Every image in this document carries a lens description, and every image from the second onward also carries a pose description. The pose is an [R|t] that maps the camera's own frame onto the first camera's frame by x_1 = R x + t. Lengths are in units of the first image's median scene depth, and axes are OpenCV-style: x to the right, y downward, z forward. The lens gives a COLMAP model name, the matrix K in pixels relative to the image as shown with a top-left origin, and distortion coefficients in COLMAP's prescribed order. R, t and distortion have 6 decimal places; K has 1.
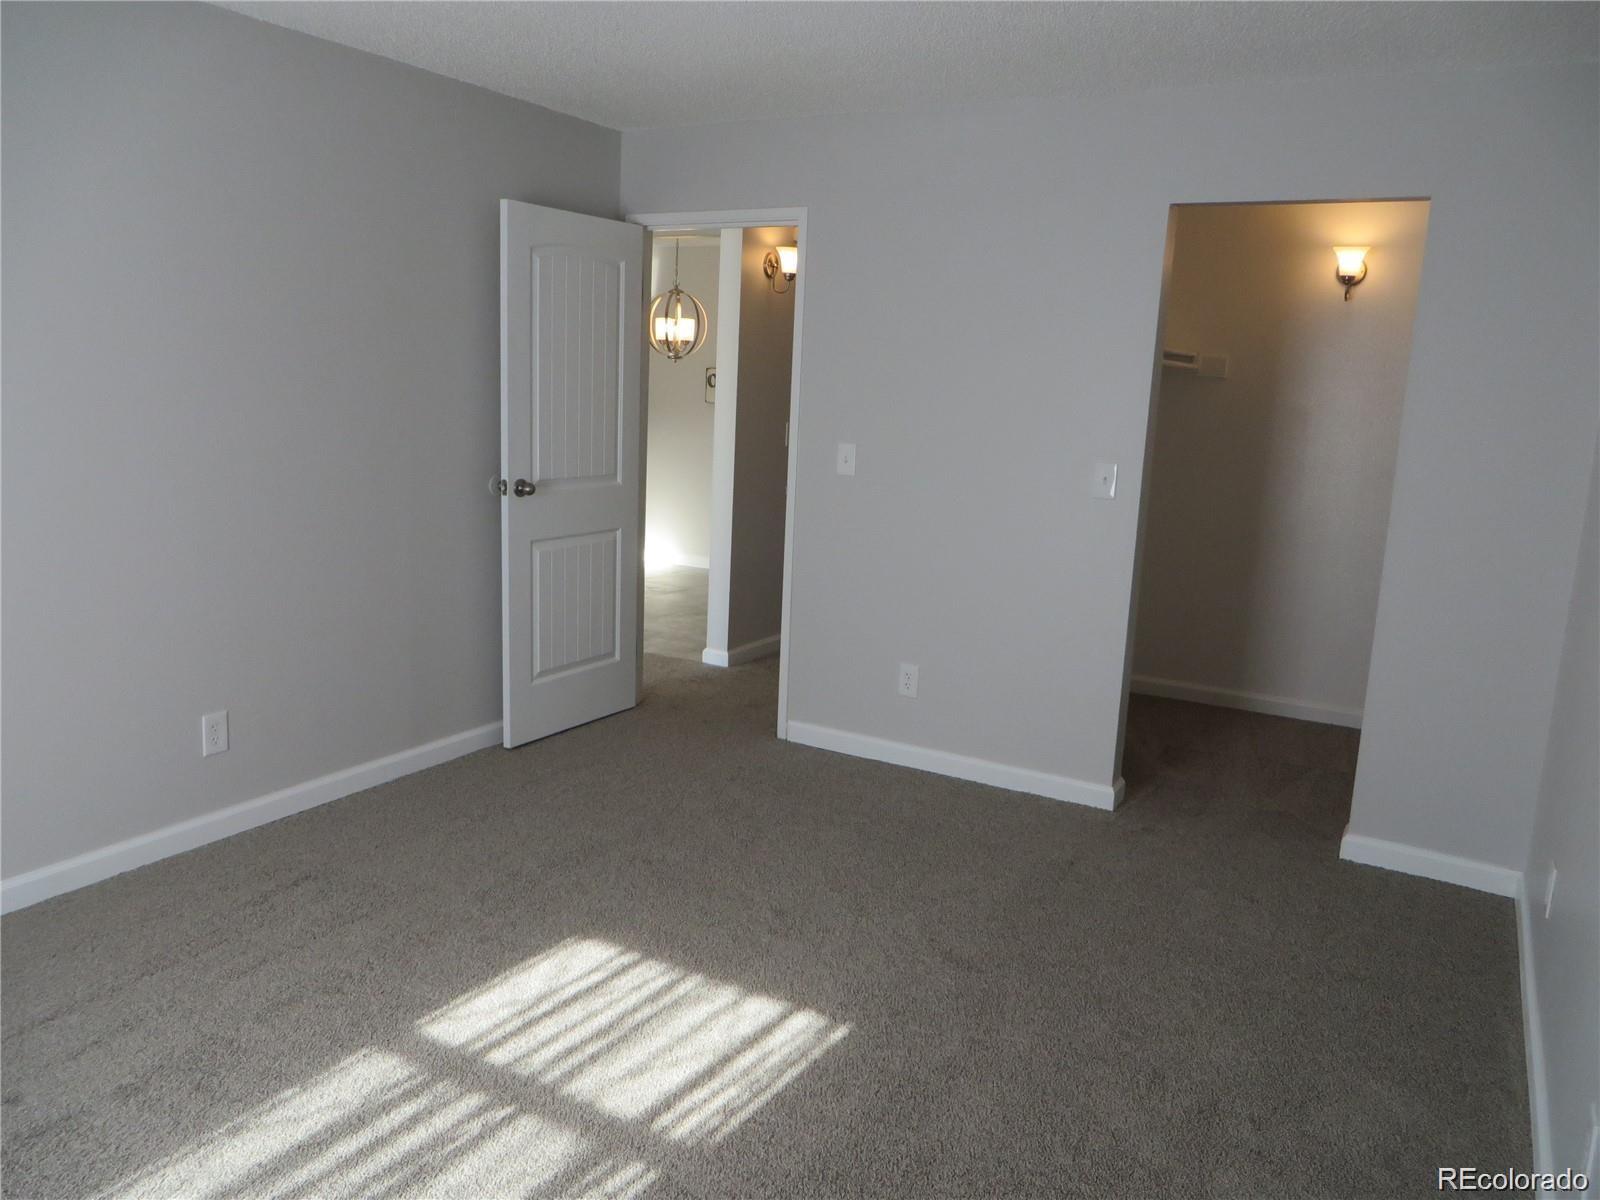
lens RADIAL K [[1199.5, 0, 803.0], [0, 1199.5, 595.5], [0, 0, 1]] dist [-0.025002, 0.007922]
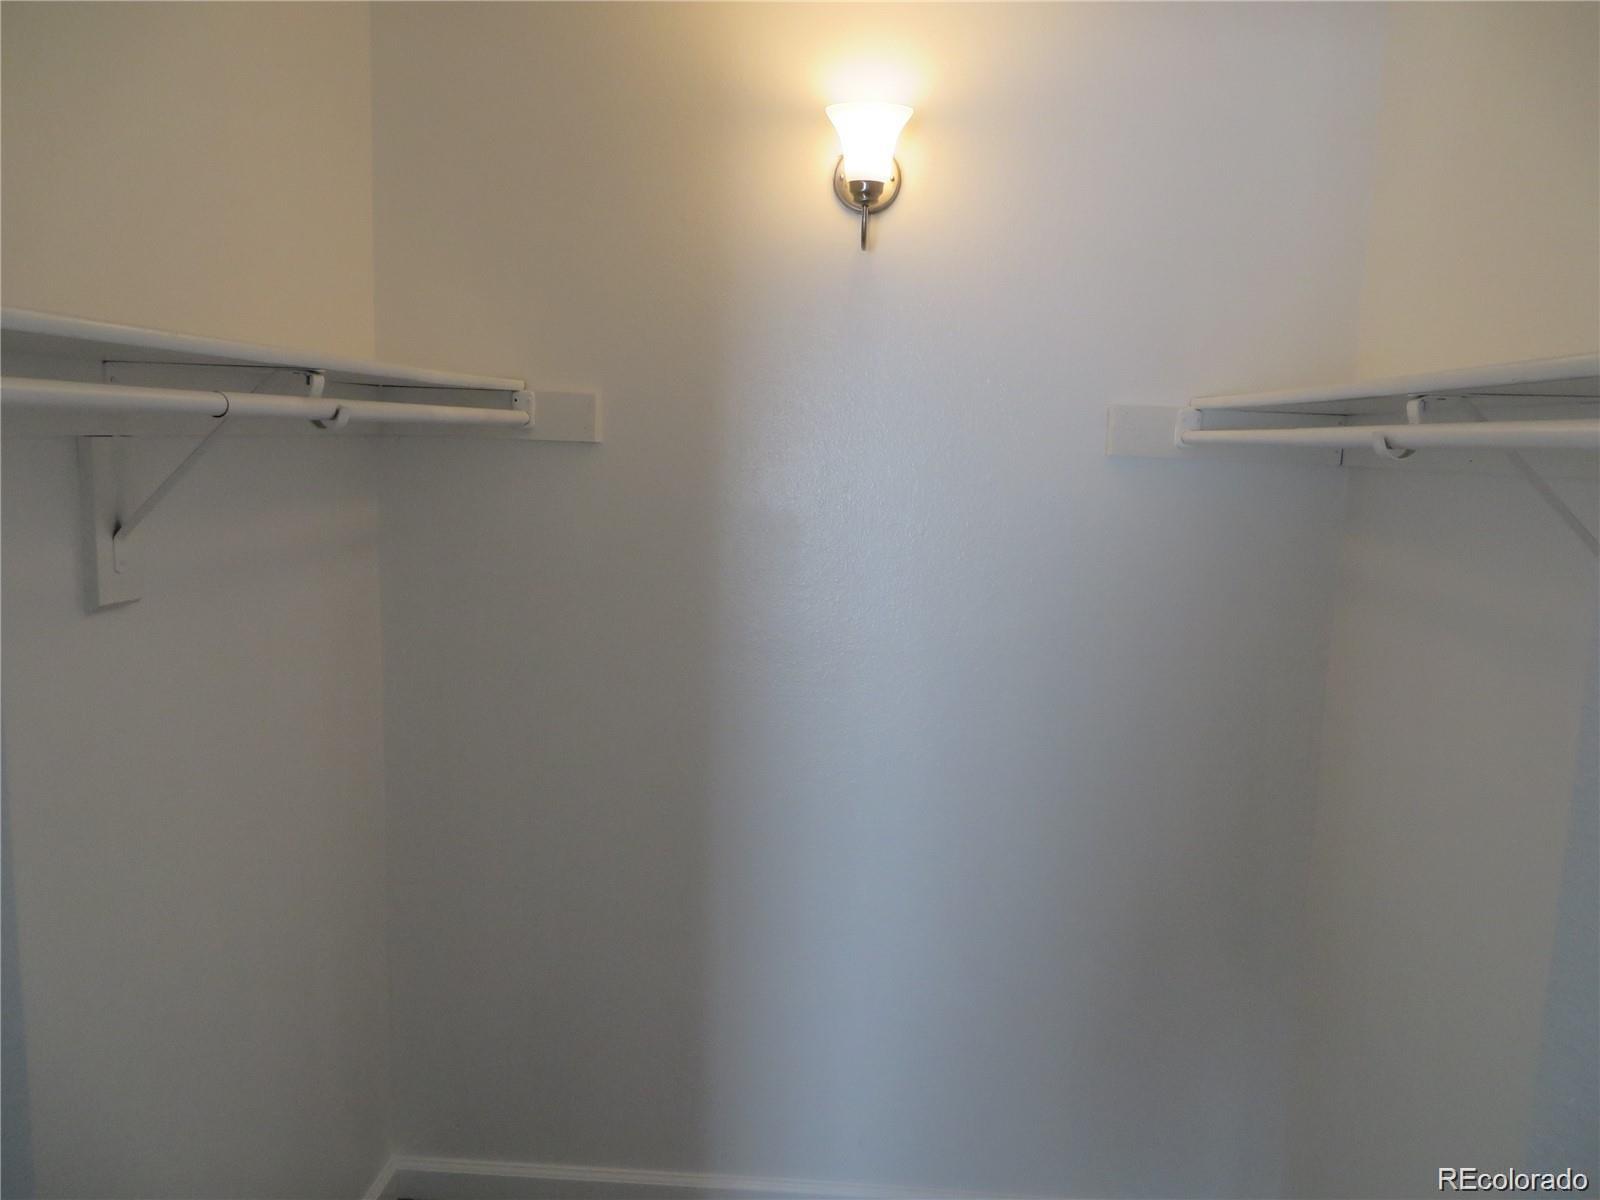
lens RADIAL K [[1199.5, 0, 803.0], [0, 1199.5, 595.5], [0, 0, 1]] dist [-0.025002, 0.007922]
pose [[0.876012, -0.084758, 0.474783, 0.228920], [0.110095, 0.993587, -0.025760, -0.118666], [-0.469555, 0.074838, 0.879726, 0.647027]]
